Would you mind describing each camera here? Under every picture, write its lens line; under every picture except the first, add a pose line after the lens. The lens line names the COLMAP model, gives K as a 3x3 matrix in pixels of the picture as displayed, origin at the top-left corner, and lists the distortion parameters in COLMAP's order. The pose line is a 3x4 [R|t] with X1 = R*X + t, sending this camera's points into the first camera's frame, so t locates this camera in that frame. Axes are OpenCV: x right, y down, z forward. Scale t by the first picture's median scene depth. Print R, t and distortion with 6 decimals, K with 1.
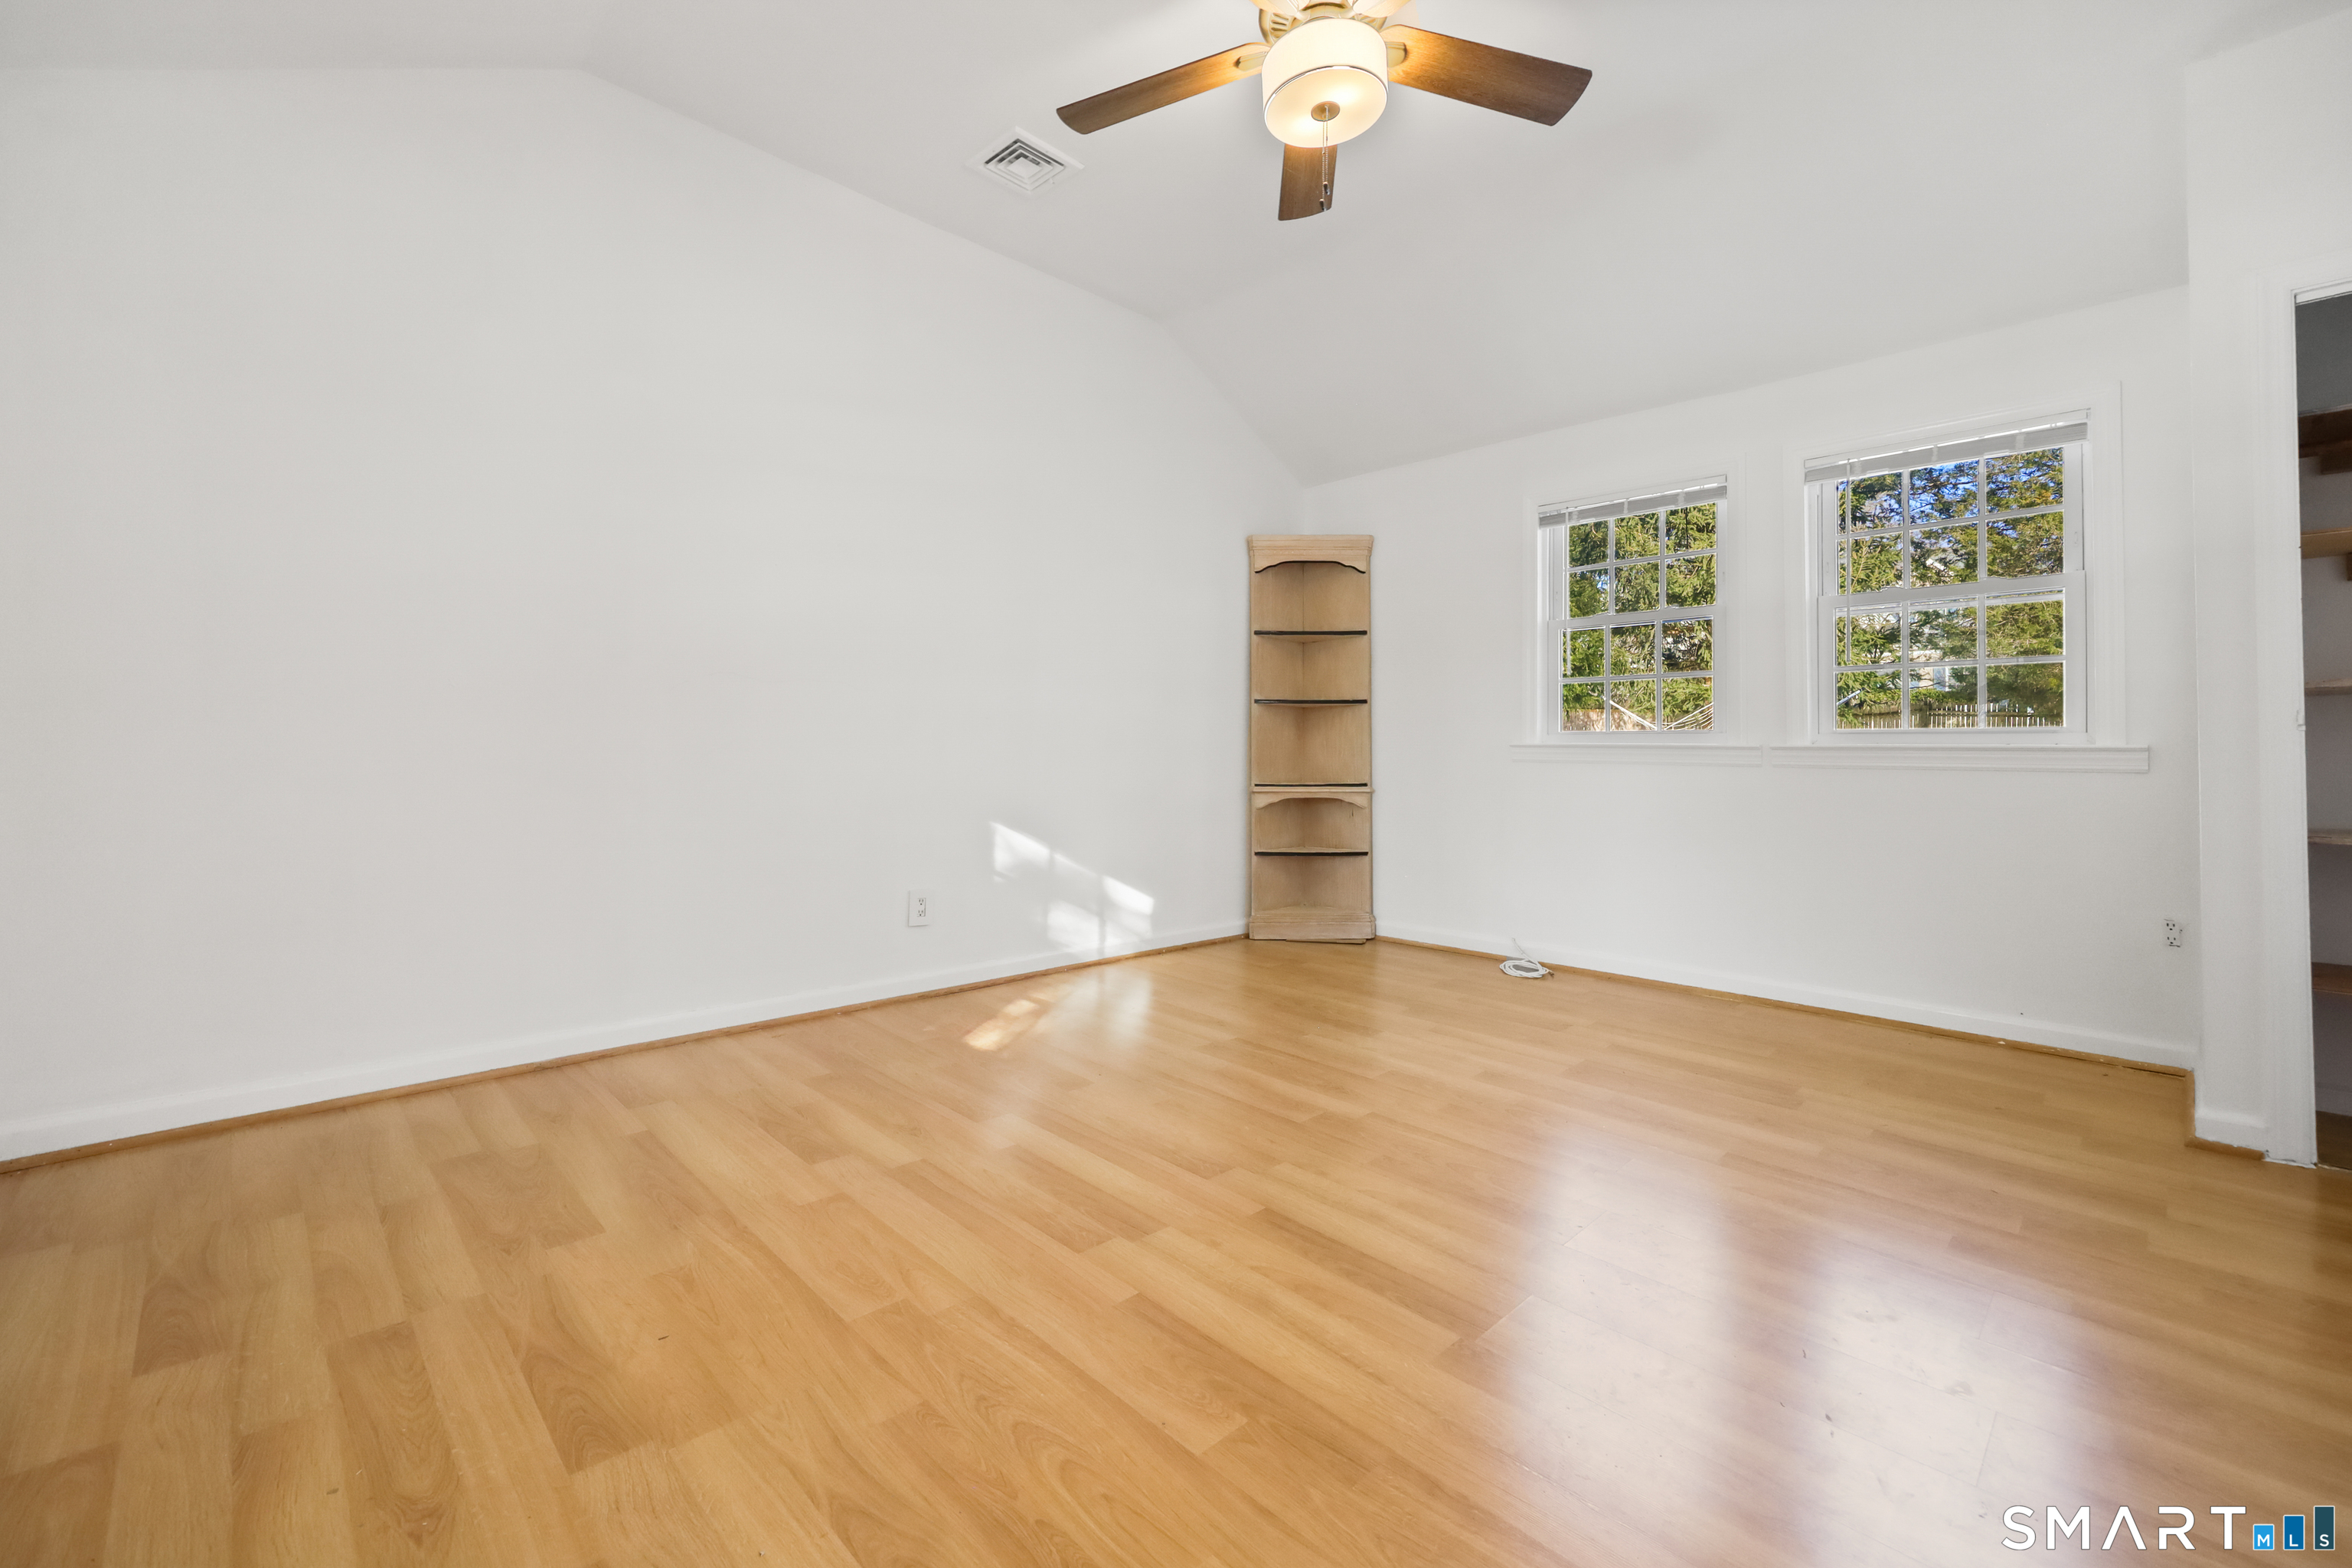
lens RADIAL K [[957.2, 0, 1184.2], [0, 957.2, 769.9], [0, 0, 1]] dist [0.000160, 0.000052]
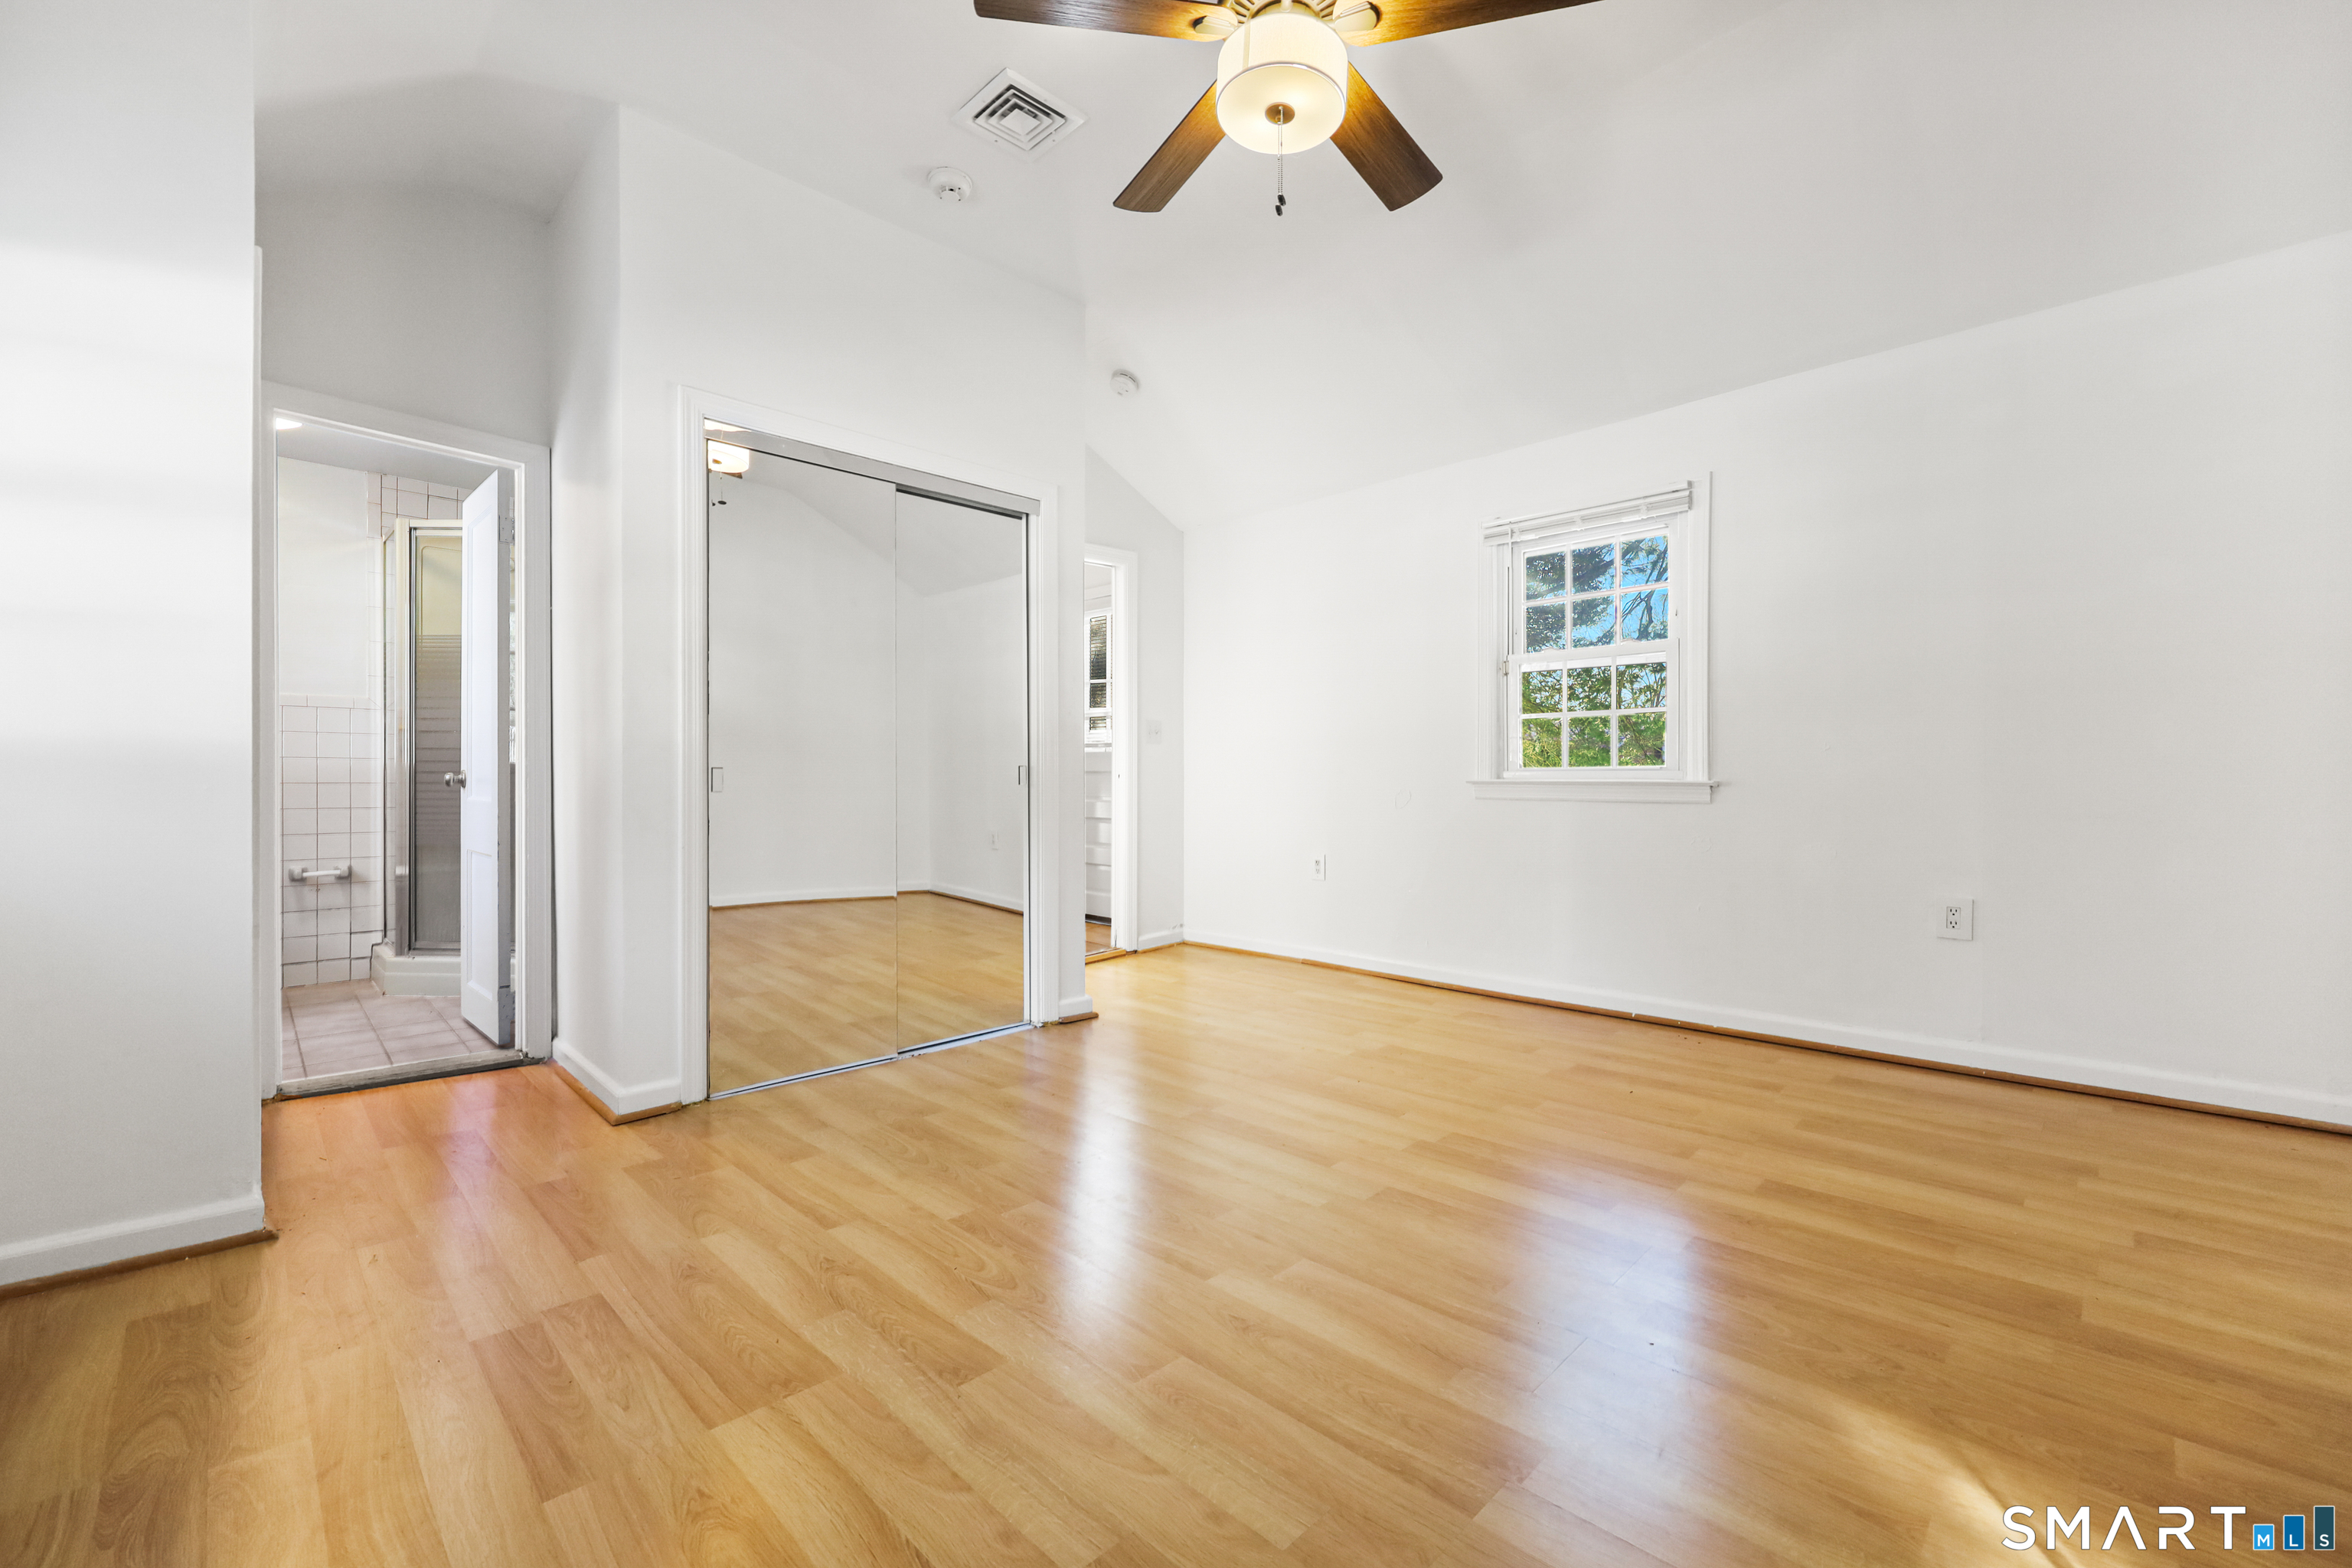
lens RADIAL K [[967.5, 0, 1181.9], [0, 967.5, 753.4], [0, 0, 1]] dist [-0.001672, 0.000172]
pose [[-0.999967, -0.007186, -0.003749, 0.260567], [-0.007145, 0.999915, -0.010928, -0.040382], [0.003827, -0.010901, -0.999933, 2.070299]]
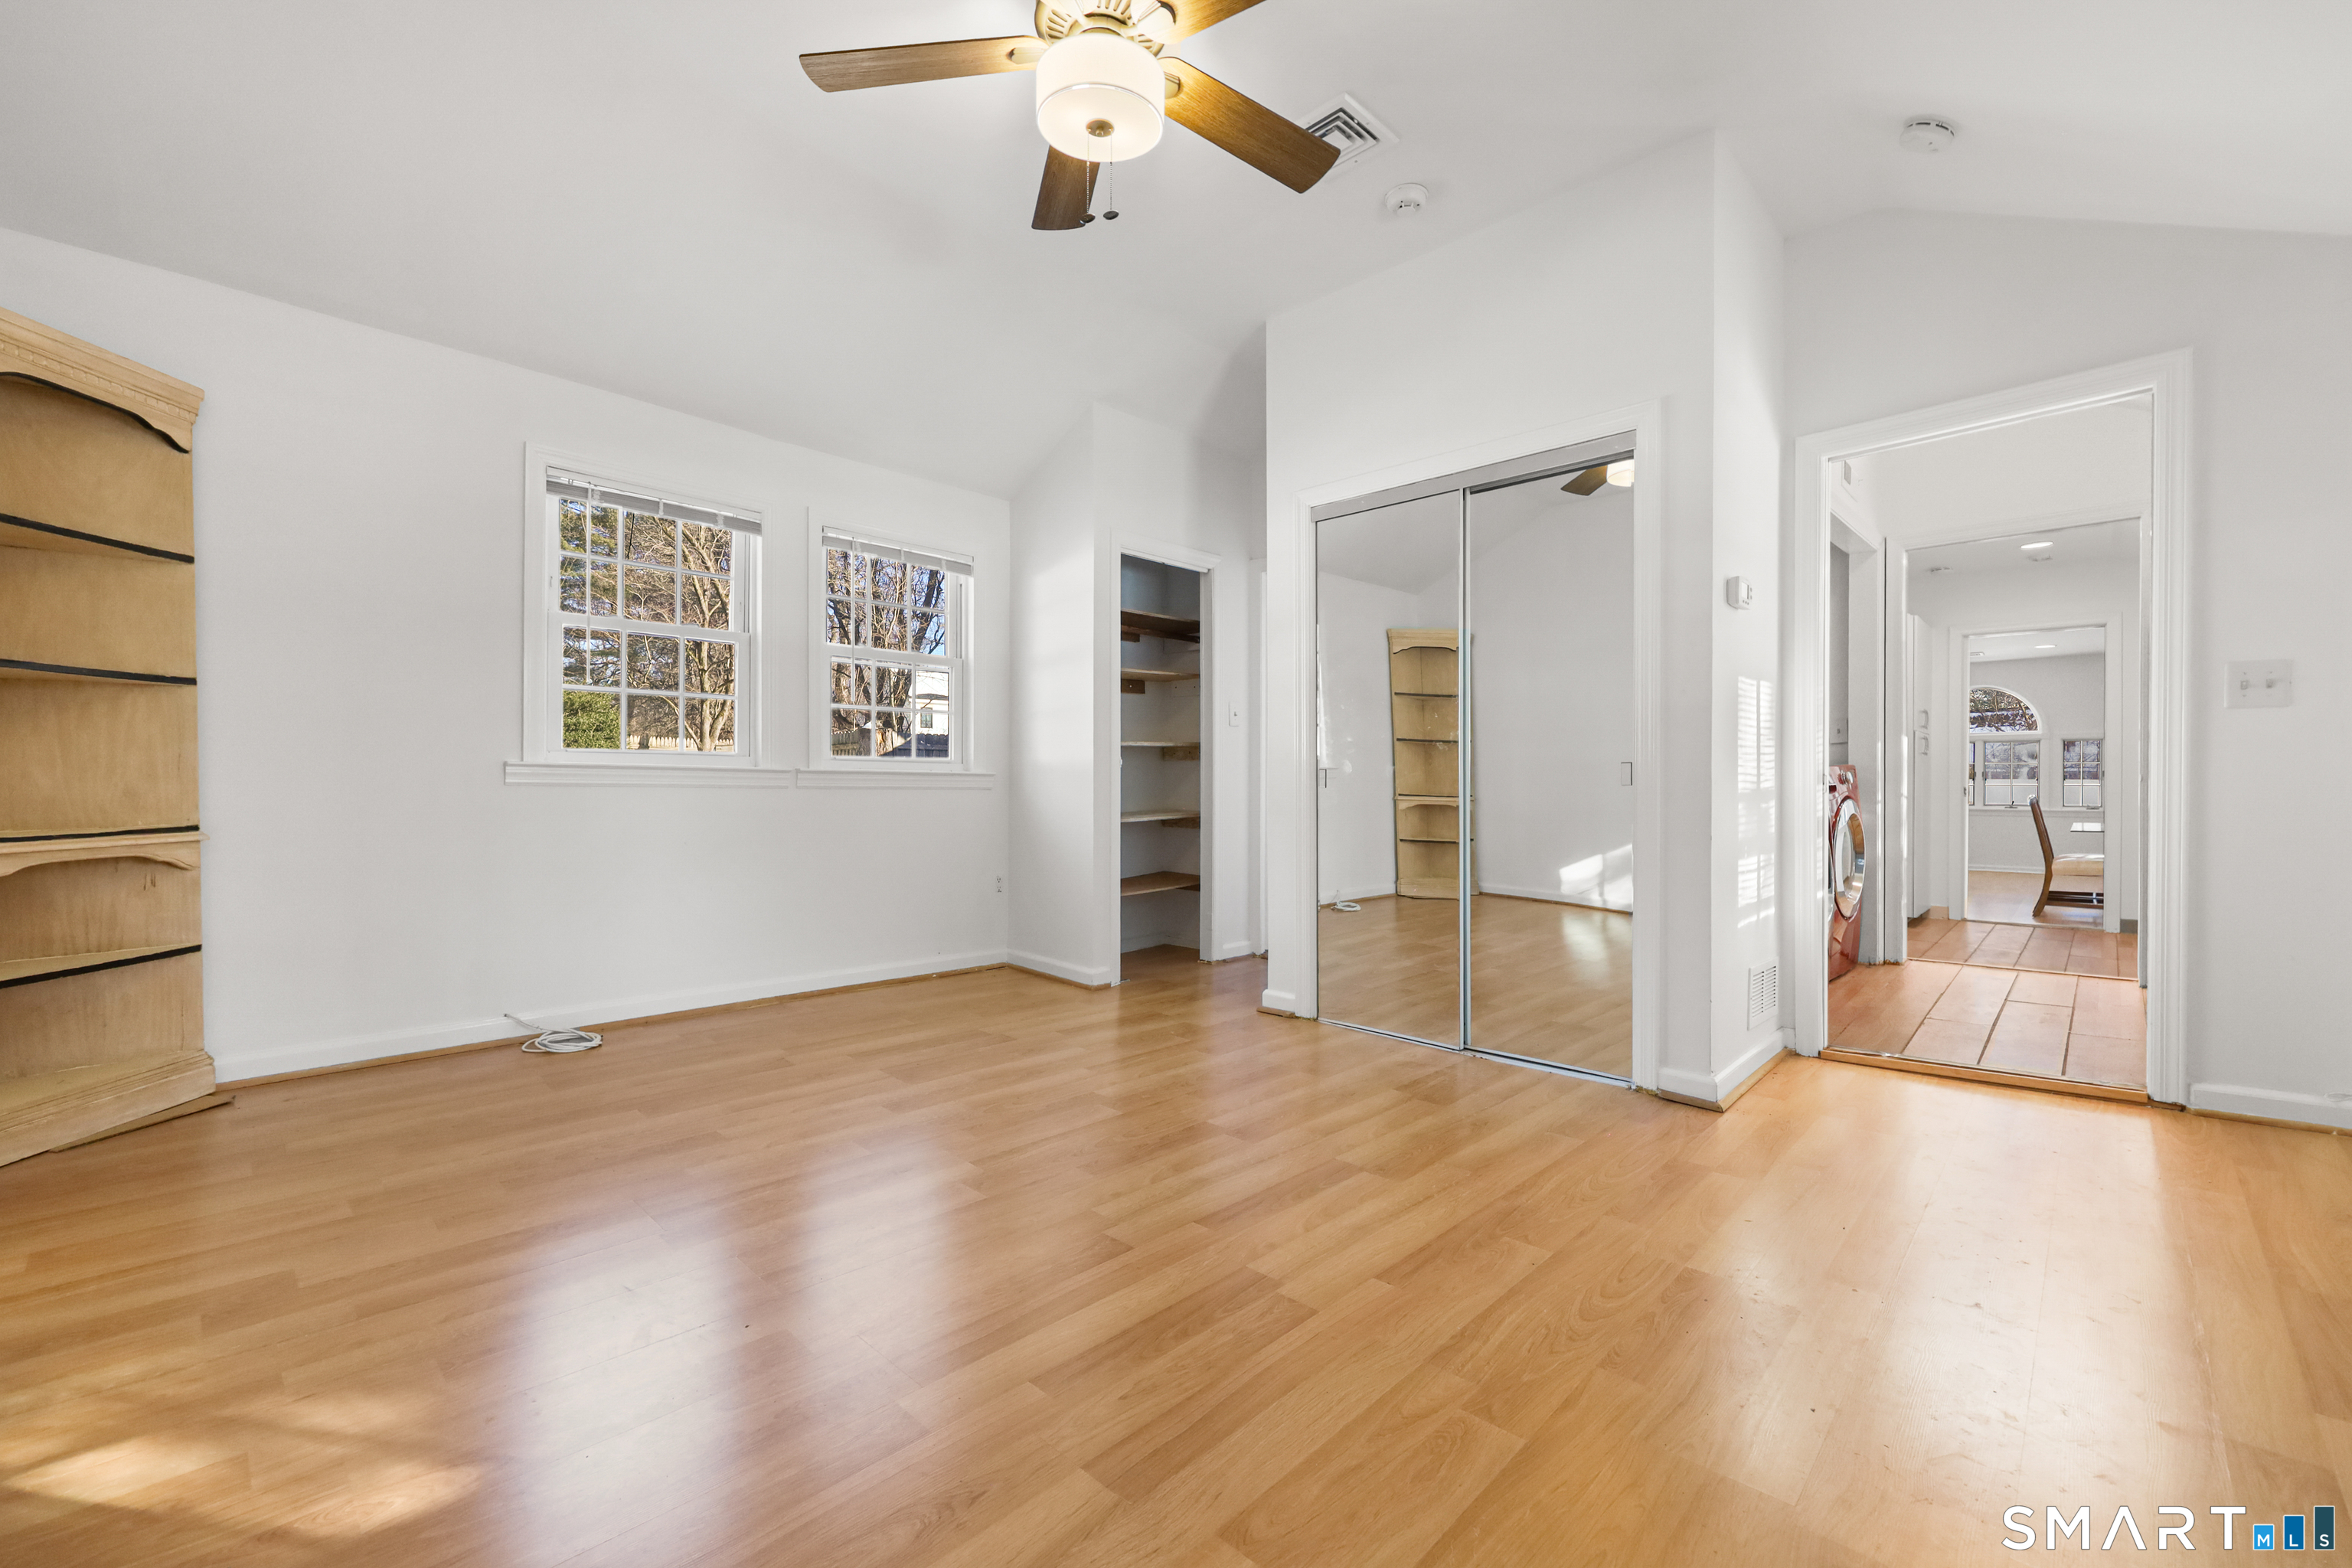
lens RADIAL K [[957.2, 0, 1184.2], [0, 957.2, 769.9], [0, 0, 1]] dist [0.000160, 0.000052]
pose [[-0.024395, 0.006682, 0.999680, -0.886929], [0.008946, 0.999939, -0.006465, -0.020658], [-0.999662, 0.008786, -0.024453, 0.967268]]
